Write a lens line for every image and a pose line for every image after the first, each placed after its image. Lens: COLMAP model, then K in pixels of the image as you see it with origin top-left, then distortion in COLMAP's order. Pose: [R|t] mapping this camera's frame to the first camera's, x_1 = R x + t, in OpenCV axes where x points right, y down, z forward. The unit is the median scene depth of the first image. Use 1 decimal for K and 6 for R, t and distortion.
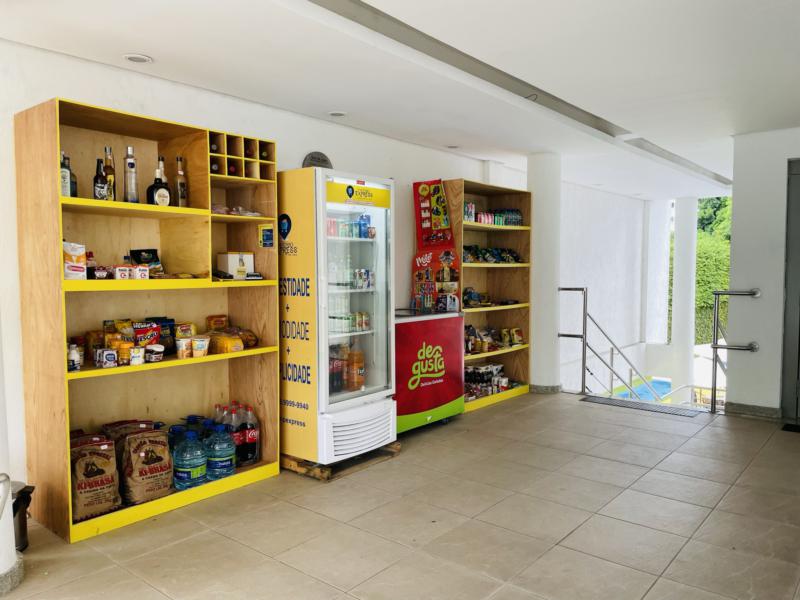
lens RADIAL K [[608.4, 0, 401.3], [0, 608.4, 301.7], [0, 0, 1]] dist [0.064682, -0.001500]
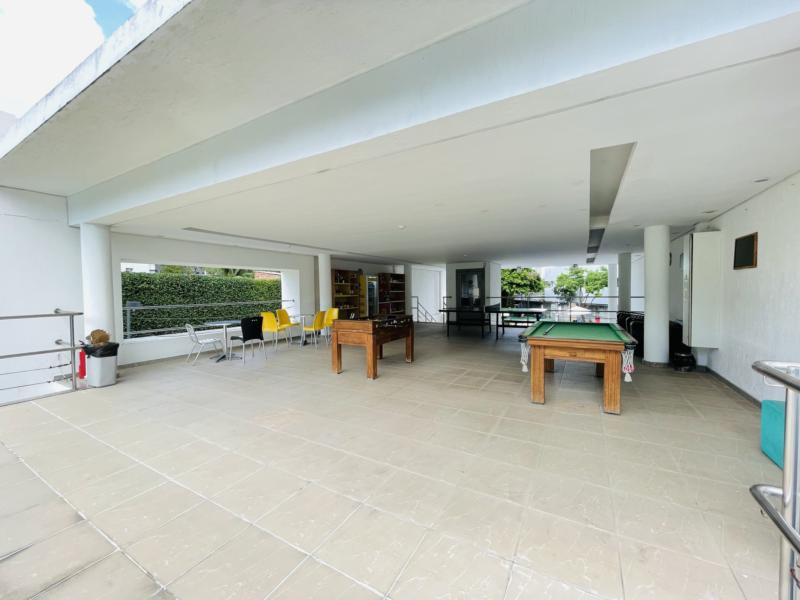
lens RADIAL K [[324.0, 0, 400.2], [0, 324.0, 298.9], [0, 0, 1]] dist [0.002002, 0.000661]
pose [[0.984827, -0.007642, 0.173373, -0.243471], [0.011311, 0.999732, -0.020185, 0.045237], [-0.173173, 0.021839, 0.984649, -1.393647]]
